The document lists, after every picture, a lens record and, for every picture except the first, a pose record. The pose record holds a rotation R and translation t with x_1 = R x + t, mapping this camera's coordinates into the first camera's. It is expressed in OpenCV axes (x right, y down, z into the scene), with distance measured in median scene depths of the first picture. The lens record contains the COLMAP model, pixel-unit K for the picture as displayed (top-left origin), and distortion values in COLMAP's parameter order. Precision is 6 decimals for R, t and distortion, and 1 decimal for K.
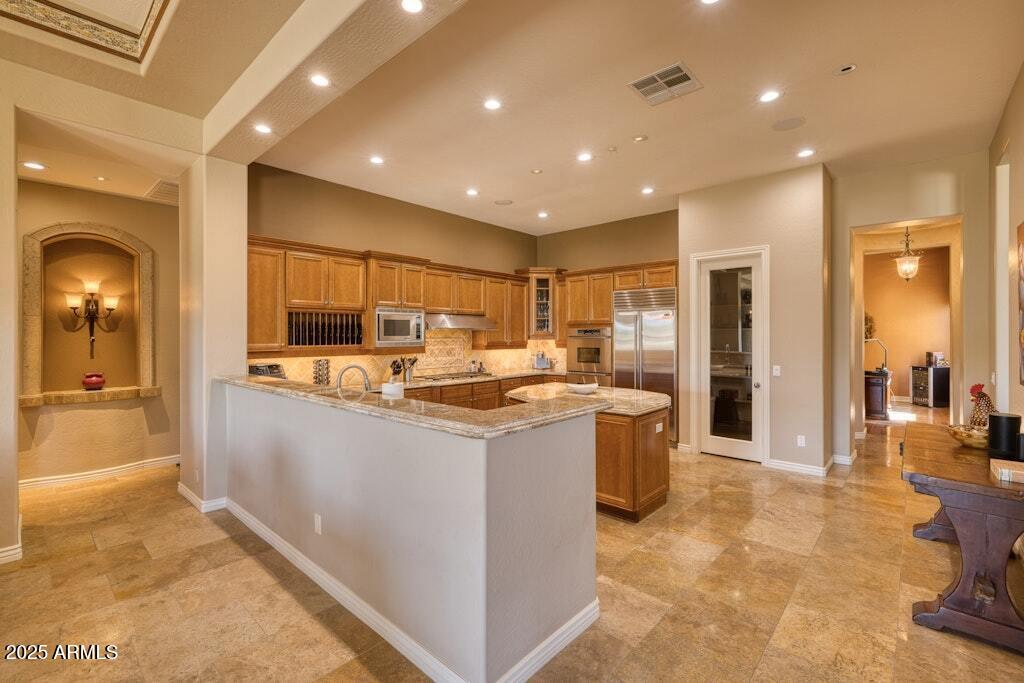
lens RADIAL K [[447.4, 0, 513.5], [0, 447.4, 336.2], [0, 0, 1]] dist [0.008127, -0.001113]
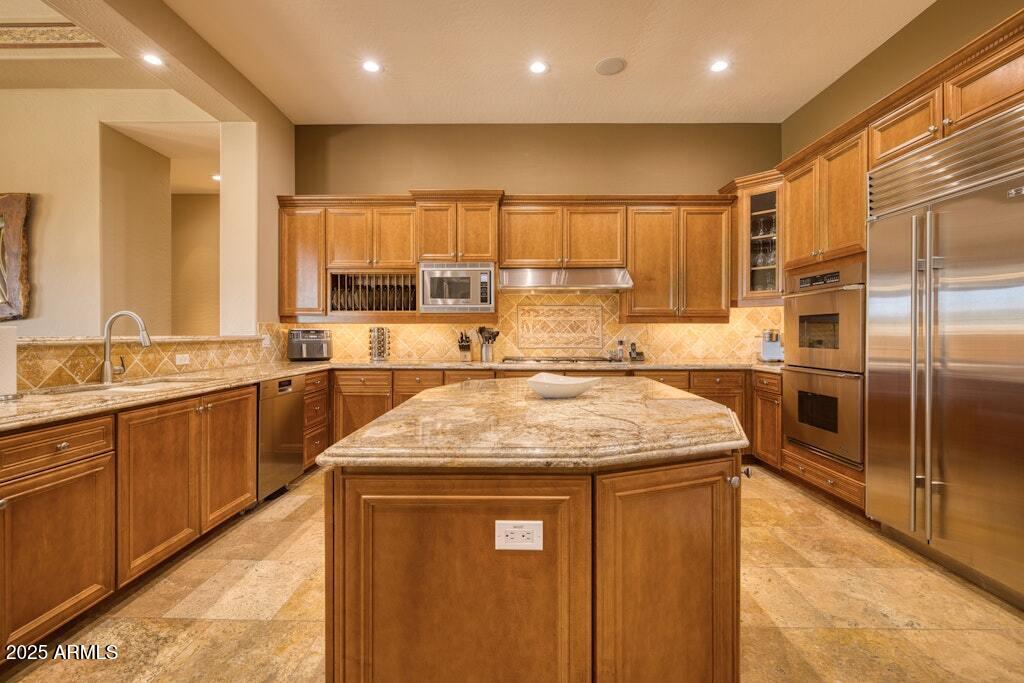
lens RADIAL K [[447.4, 0, 508.1], [0, 447.4, 338.8], [0, 0, 1]] dist [0.008127, -0.001113]
pose [[0.654848, 0.013239, -0.755645, 0.326672], [-0.005753, 0.999905, 0.012533, 0.049494], [0.755739, -0.003860, 0.654861, 0.491616]]
